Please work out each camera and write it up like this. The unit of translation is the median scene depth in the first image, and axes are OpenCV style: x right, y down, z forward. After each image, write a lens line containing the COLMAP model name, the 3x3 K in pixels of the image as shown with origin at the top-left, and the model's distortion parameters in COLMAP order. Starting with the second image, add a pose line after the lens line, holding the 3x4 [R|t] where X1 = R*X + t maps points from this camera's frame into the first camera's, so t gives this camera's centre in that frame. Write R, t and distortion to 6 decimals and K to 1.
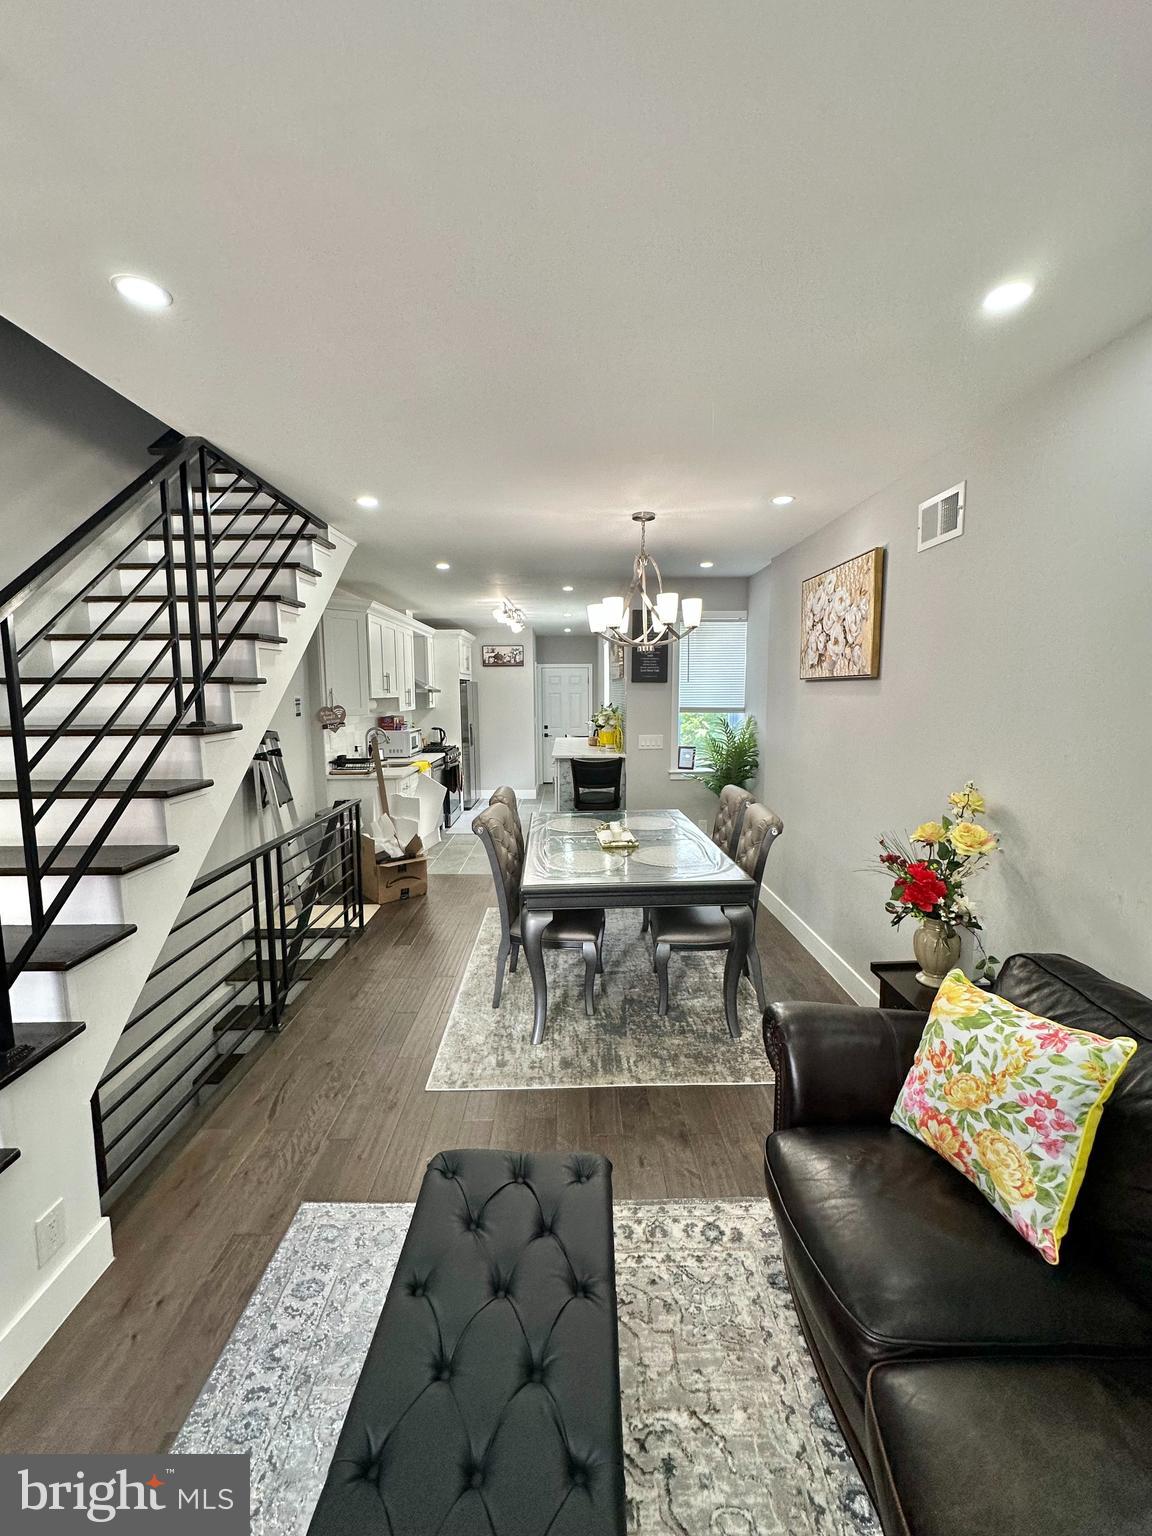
lens RADIAL K [[623.4, 0, 572.5], [0, 623.4, 764.0], [0, 0, 1]] dist [0.000139, 0.000082]
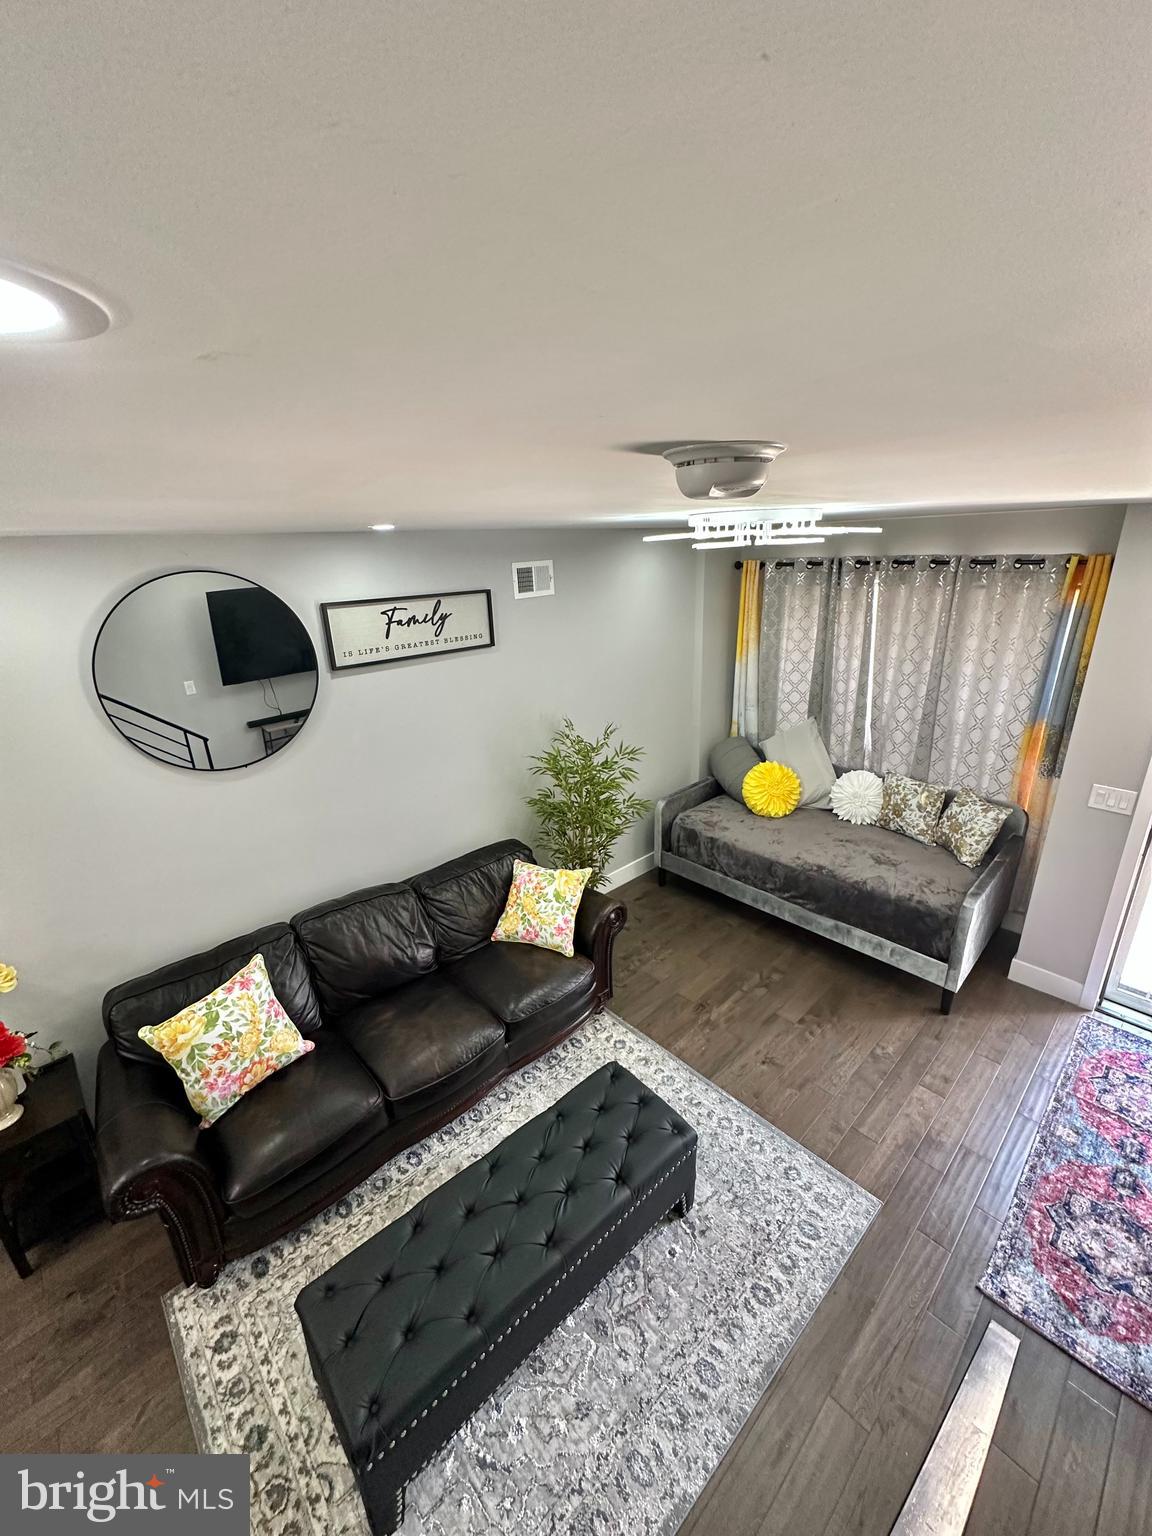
lens RADIAL K [[623.4, 0, 578.1], [0, 623.4, 771.0], [0, 0, 1]] dist [0.000139, 0.000082]
pose [[-0.682611, -0.212870, 0.699091, -0.971977], [0.126627, 0.907710, 0.400035, -0.683807], [-0.719727, 0.361592, -0.592658, 1.061878]]
